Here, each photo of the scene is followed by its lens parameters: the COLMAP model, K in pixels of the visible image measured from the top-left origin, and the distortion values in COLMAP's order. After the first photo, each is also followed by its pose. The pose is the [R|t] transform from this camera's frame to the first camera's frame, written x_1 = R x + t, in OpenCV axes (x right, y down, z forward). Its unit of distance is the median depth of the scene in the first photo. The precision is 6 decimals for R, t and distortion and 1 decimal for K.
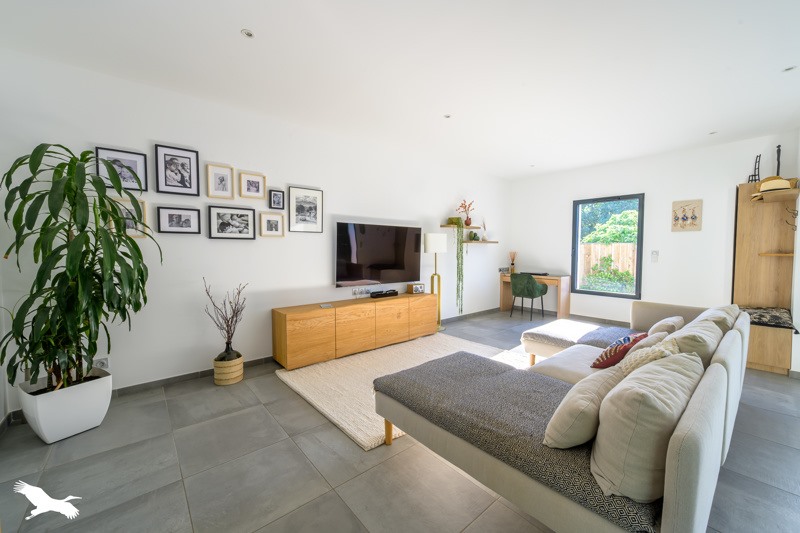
lens RADIAL K [[316.8, 0, 401.8], [0, 316.8, 264.3], [0, 0, 1]] dist [-0.000488, -0.000056]
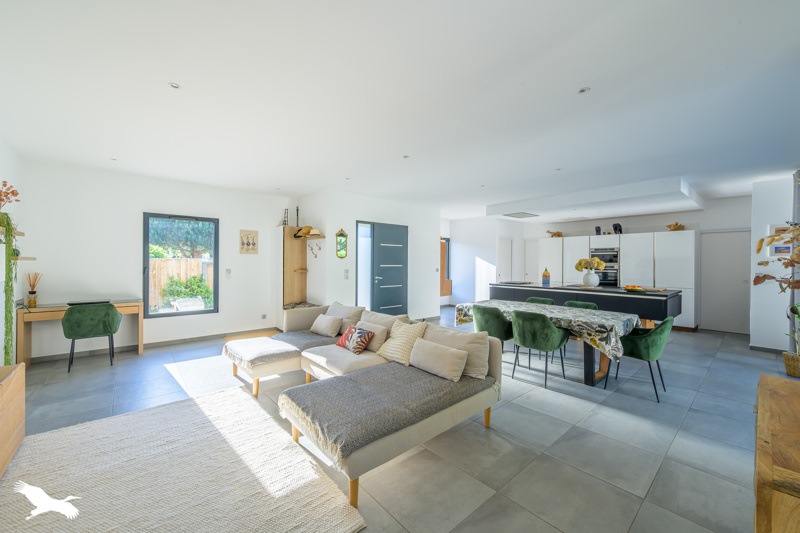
lens RADIAL K [[316.8, 0, 401.8], [0, 316.8, 264.3], [0, 0, 1]] dist [-0.000488, -0.000056]
pose [[-0.017803, -0.005569, 0.999826, -0.418373], [0.040658, 0.999153, 0.006289, -0.044033], [-0.999015, 0.040762, -0.017561, 0.395805]]
